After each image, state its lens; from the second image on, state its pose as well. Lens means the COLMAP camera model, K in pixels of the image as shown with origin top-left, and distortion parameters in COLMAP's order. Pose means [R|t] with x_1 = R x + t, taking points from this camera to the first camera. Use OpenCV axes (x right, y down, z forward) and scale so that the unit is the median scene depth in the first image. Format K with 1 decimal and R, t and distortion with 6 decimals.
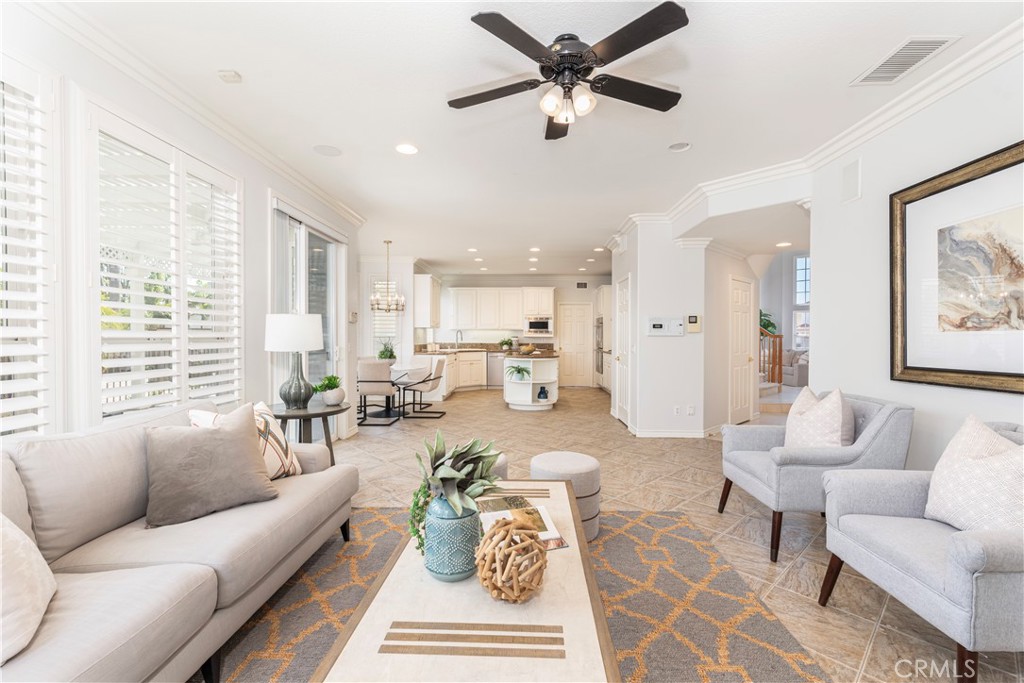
lens RADIAL K [[438.2, 0, 519.9], [0, 438.2, 339.4], [0, 0, 1]] dist [-0.001556, -0.000071]
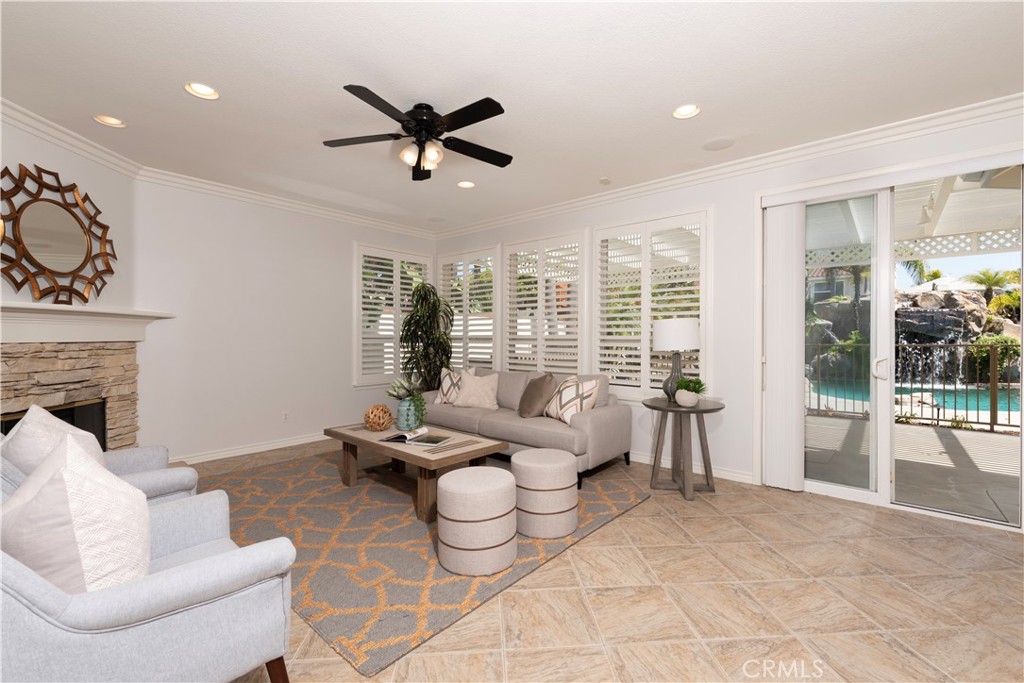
lens RADIAL K [[438.2, 0, 517.1], [0, 438.2, 339.8], [0, 0, 1]] dist [-0.001556, -0.000071]
pose [[-0.634810, -0.003200, -0.772662, 0.812182], [-0.014864, 0.999857, 0.008072, -0.011595], [0.772525, 0.016609, -0.634767, 1.783694]]
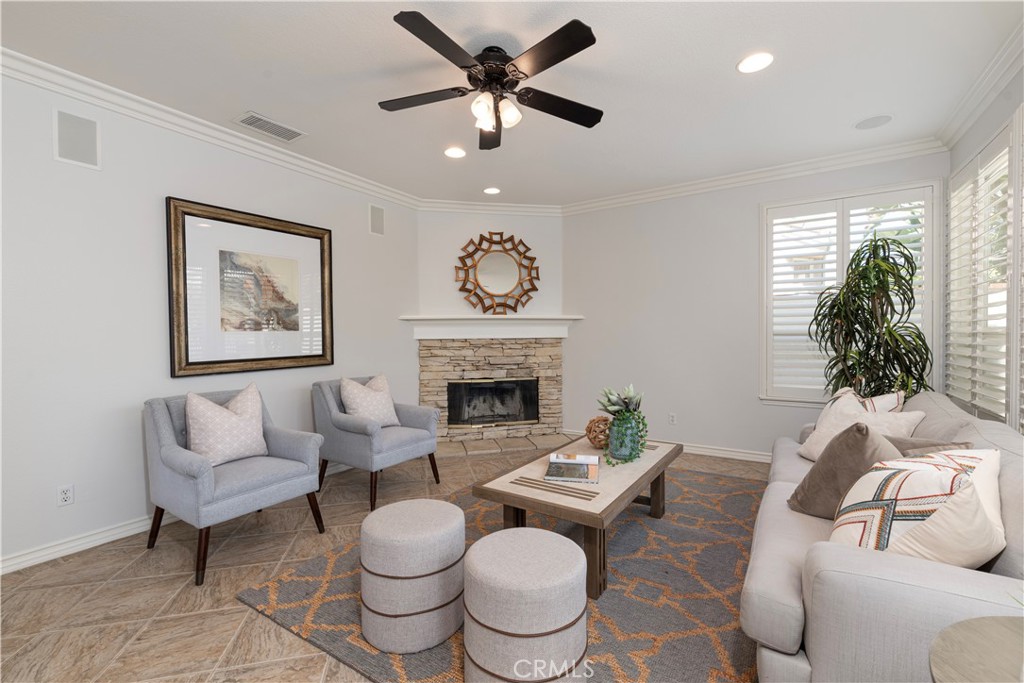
lens RADIAL K [[438.2, 0, 518.5], [0, 438.2, 339.6], [0, 0, 1]] dist [-0.001556, -0.000071]
pose [[-0.855676, -0.004317, 0.517494, -0.430311], [0.009343, 0.999673, 0.023788, -0.016352], [-0.517427, 0.025190, -0.855356, 1.644796]]
